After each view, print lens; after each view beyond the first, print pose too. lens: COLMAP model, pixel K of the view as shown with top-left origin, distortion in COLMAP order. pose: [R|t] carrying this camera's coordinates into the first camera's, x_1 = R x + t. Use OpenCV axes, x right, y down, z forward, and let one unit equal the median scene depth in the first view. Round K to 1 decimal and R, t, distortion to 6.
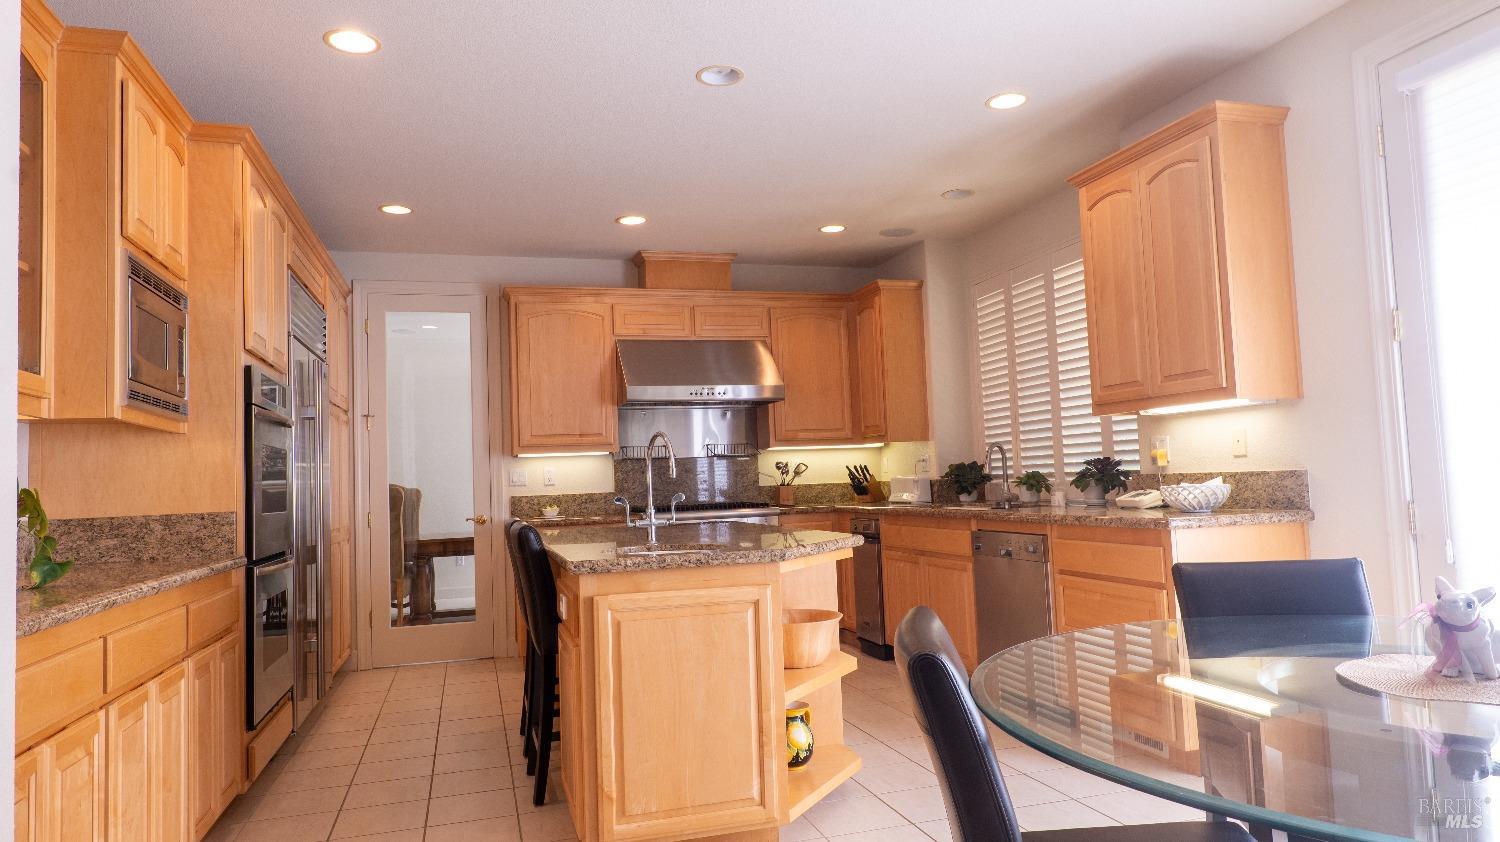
lens RADIAL K [[928.6, 0, 750.0], [0, 928.6, 421.0], [0, 0, 1]] dist [-0.000558, 0.000066]
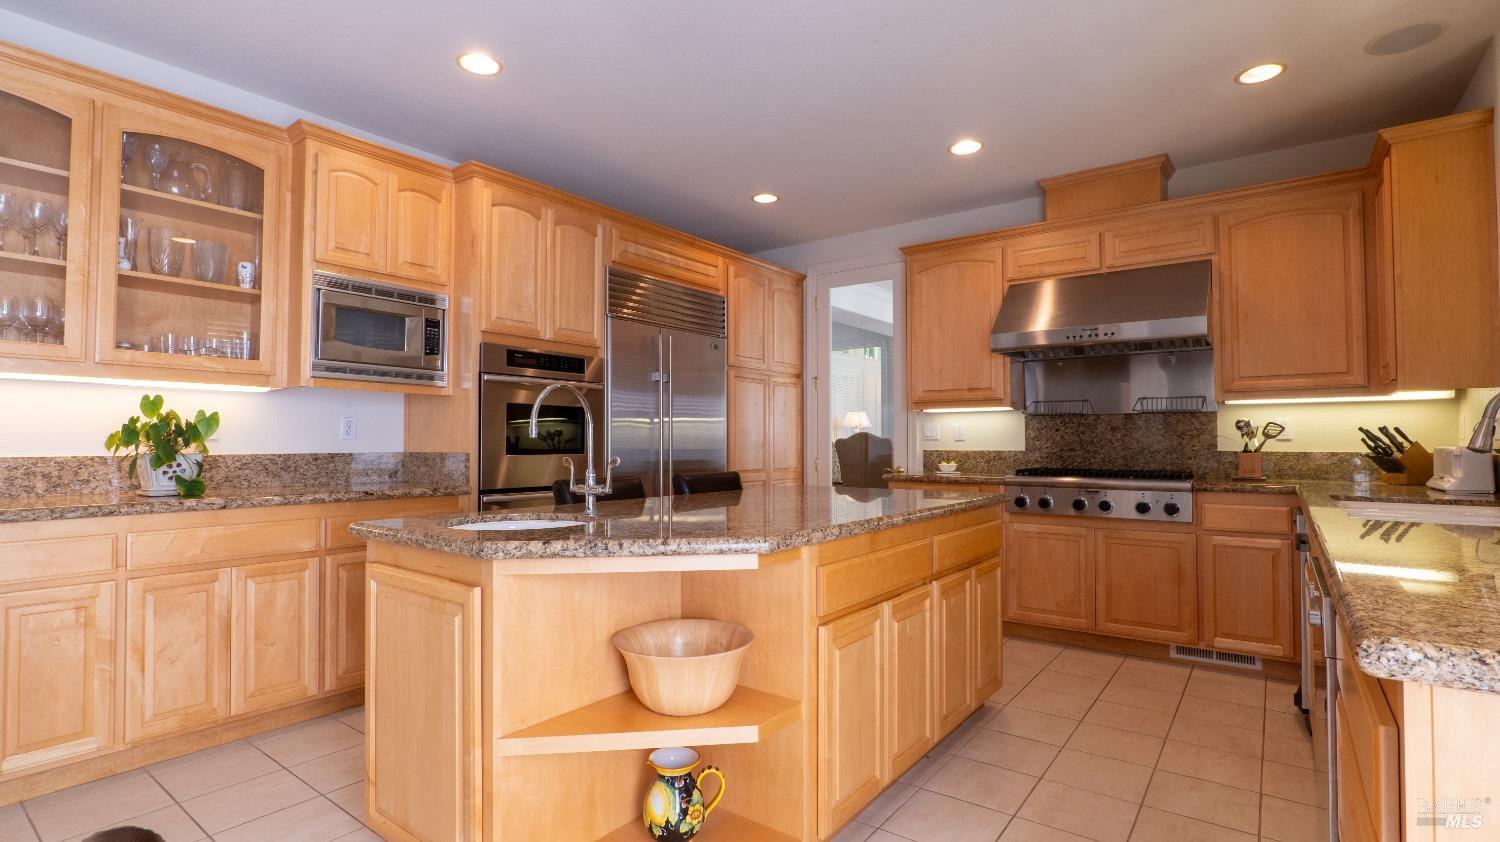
lens RADIAL K [[706.0, 0, 751.9], [0, 706.0, 427.6], [0, 0, 1]] dist [-0.019961, 0.000298]
pose [[0.592815, 0.020456, -0.805079, 0.258207], [0.029582, 0.998450, 0.047152, 0.012400], [0.804795, -0.051768, 0.591291, 0.364987]]
